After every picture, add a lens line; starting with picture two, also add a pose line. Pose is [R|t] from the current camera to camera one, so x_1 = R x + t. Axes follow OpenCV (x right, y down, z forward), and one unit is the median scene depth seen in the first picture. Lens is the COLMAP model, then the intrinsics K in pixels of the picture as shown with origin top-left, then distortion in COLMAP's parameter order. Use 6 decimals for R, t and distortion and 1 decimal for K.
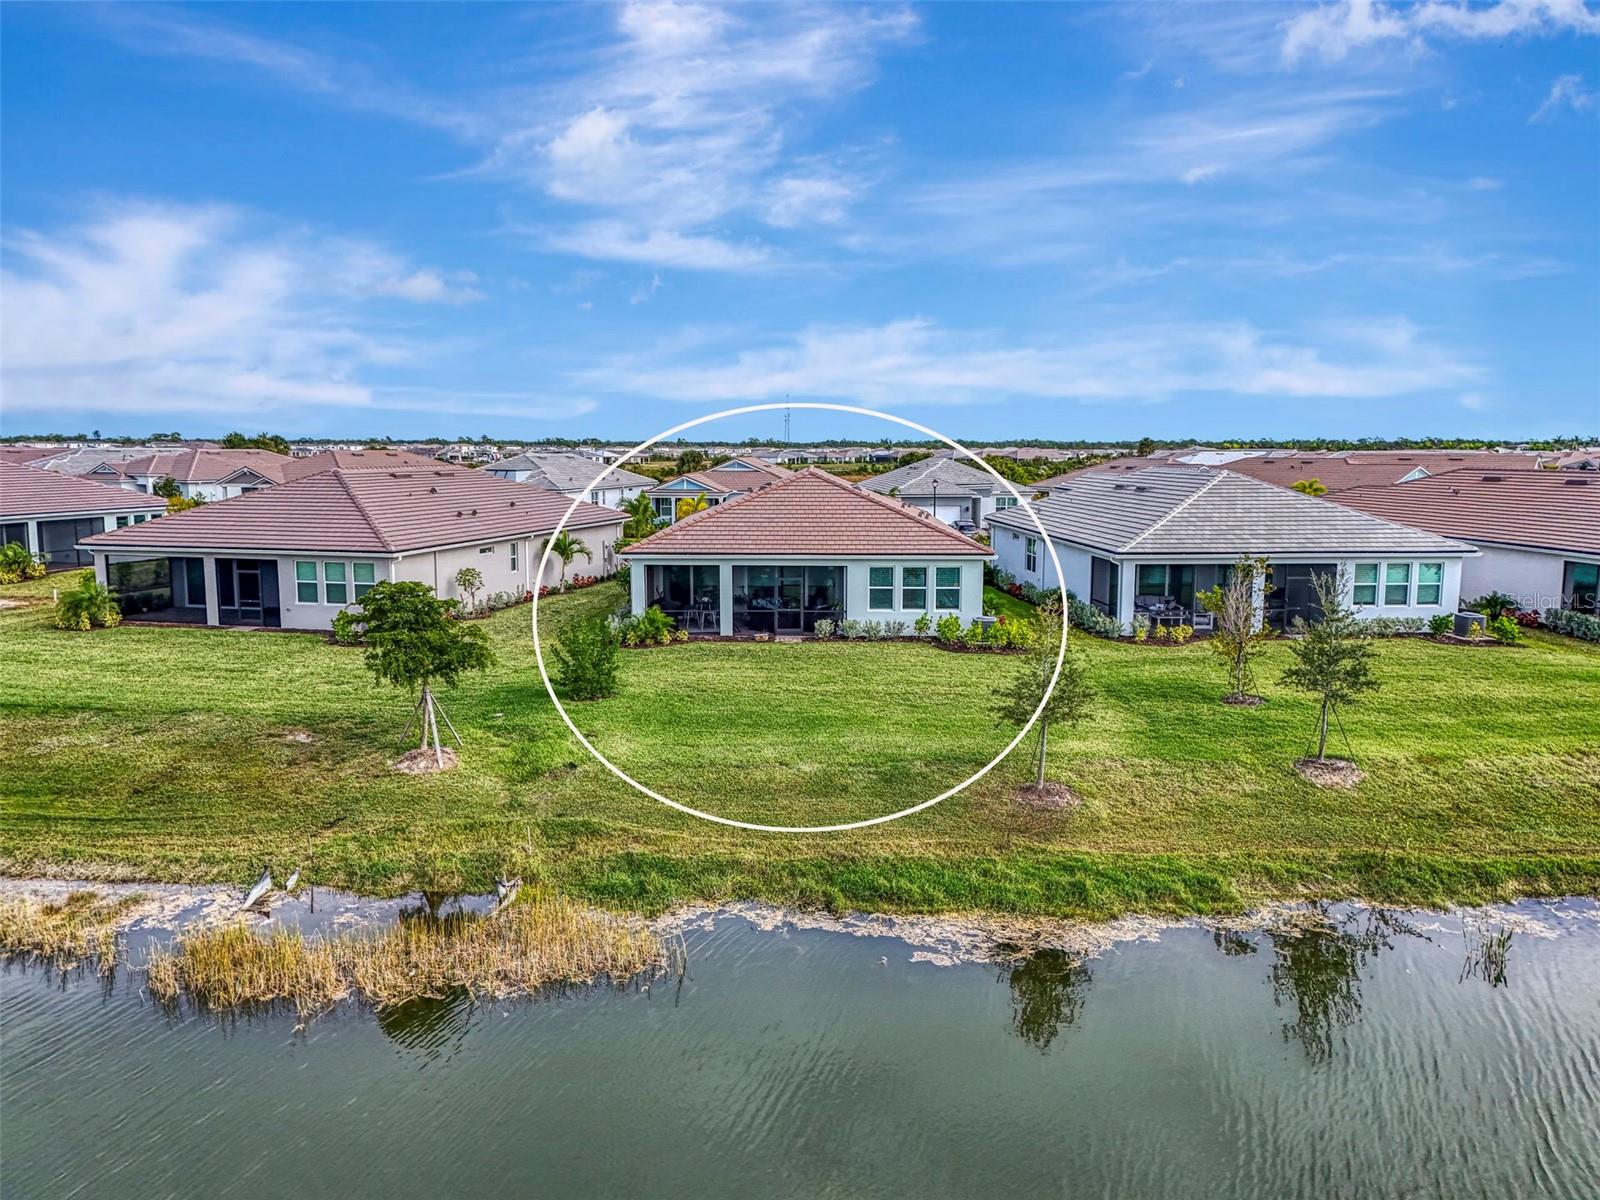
lens RADIAL K [[1242.6, 0, 802.6], [0, 1242.6, 614.9], [0, 0, 1]] dist [0.032334, -0.010902]
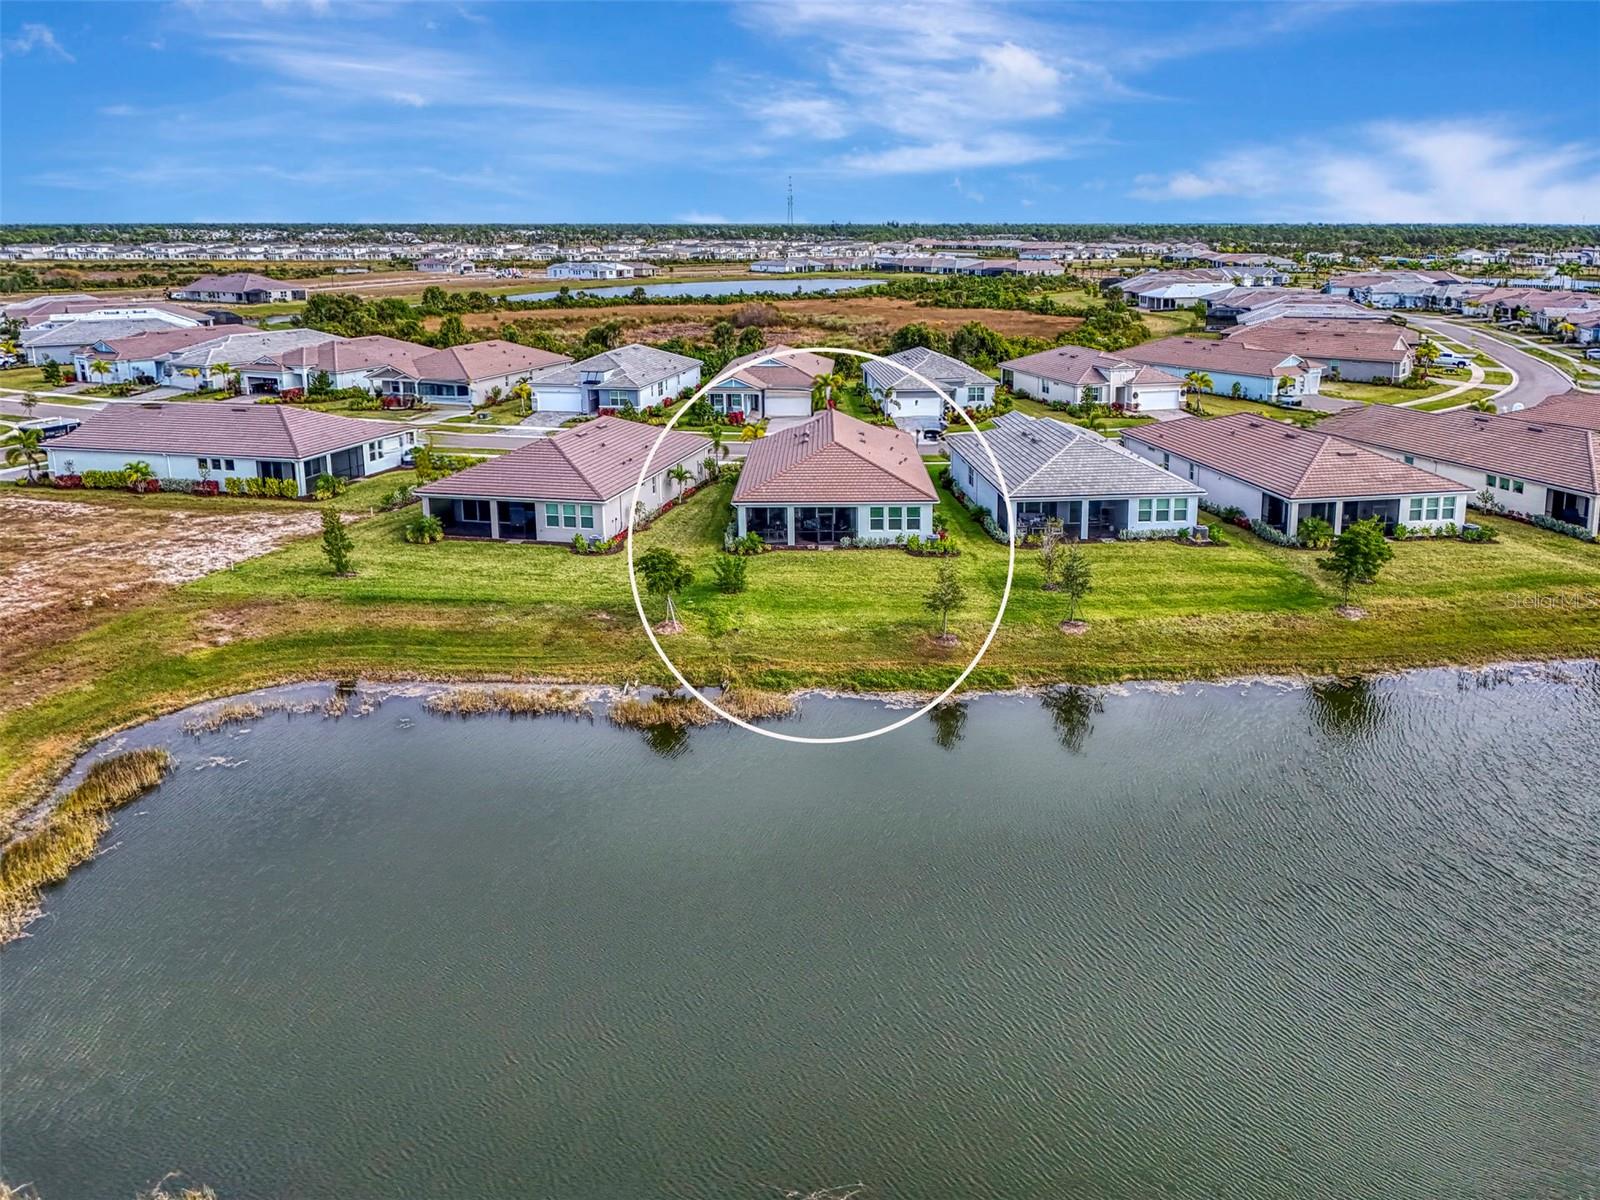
lens RADIAL K [[1242.6, 0, 800.4], [0, 1242.6, 593.6], [0, 0, 1]] dist [0.032334, -0.010902]
pose [[0.999811, -0.017032, -0.009350, -0.038888], [0.018242, 0.988527, 0.149936, -0.221005], [0.006689, -0.150079, 0.988651, -0.958328]]
